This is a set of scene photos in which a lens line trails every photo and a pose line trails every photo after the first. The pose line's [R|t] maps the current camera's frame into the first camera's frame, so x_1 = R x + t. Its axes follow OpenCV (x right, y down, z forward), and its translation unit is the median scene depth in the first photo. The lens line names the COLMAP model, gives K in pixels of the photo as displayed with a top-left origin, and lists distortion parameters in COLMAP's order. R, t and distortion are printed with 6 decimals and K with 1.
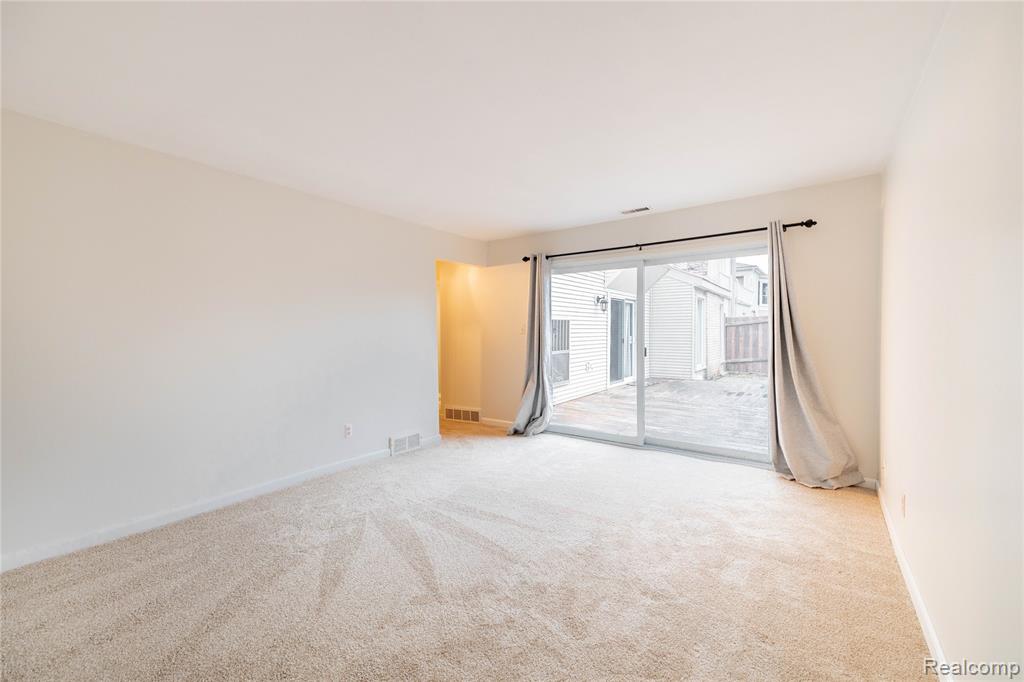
lens RADIAL K [[415.5, 0, 512.4], [0, 415.5, 337.3], [0, 0, 1]] dist [0.053604, -0.018281]
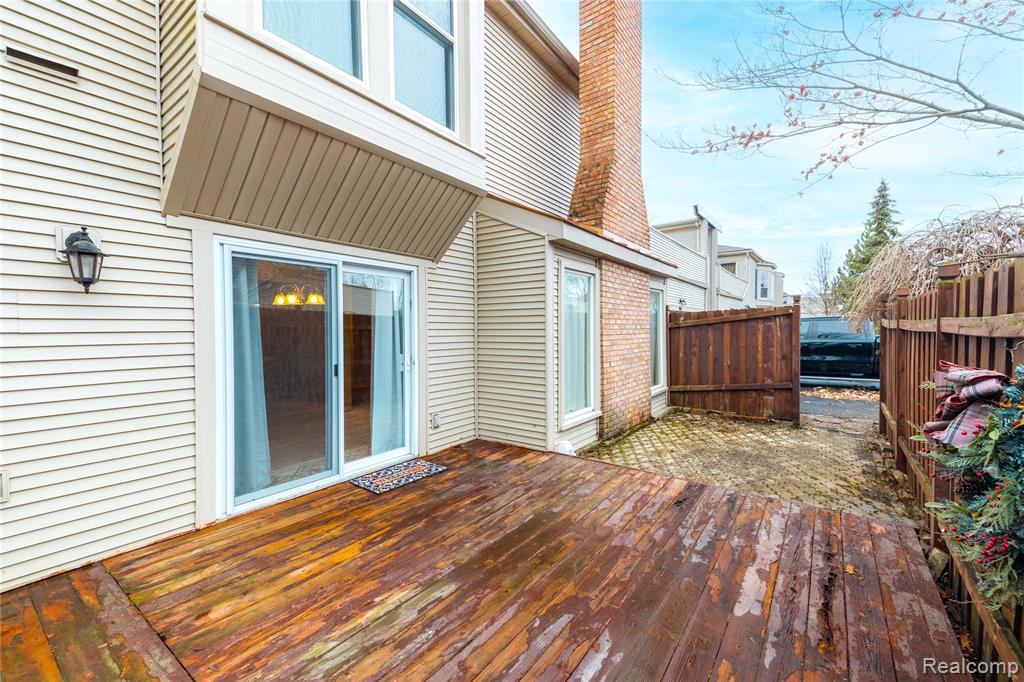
lens RADIAL K [[415.5, 0, 512.4], [0, 415.5, 337.3], [0, 0, 1]] dist [0.053604, -0.018281]
pose [[0.999841, -0.002940, -0.017605, 0.313152], [0.002979, 0.999993, 0.002228, -0.016098], [0.017598, -0.002280, 0.999843, 0.438053]]
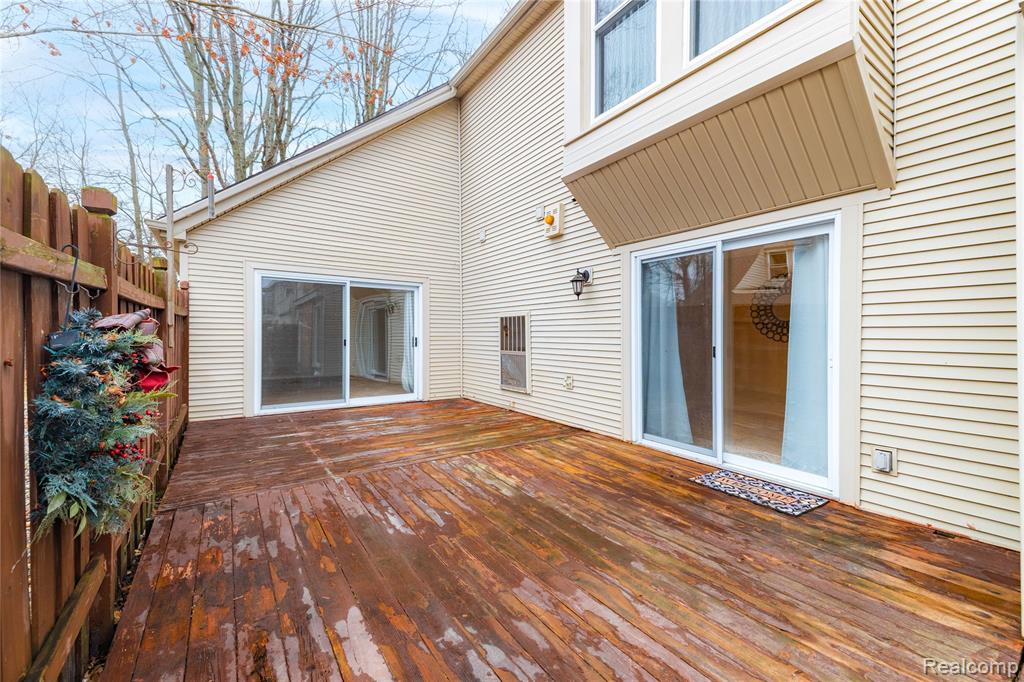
lens RADIAL K [[421.5, 0, 513.3], [0, 421.5, 337.9], [0, 0, 1]] dist [0.055805, -0.018963]
pose [[-0.347723, 0.007587, -0.937567, 0.503505], [-0.020934, 0.999655, 0.015853, -0.005176], [0.937364, 0.025139, -0.347444, 0.688855]]
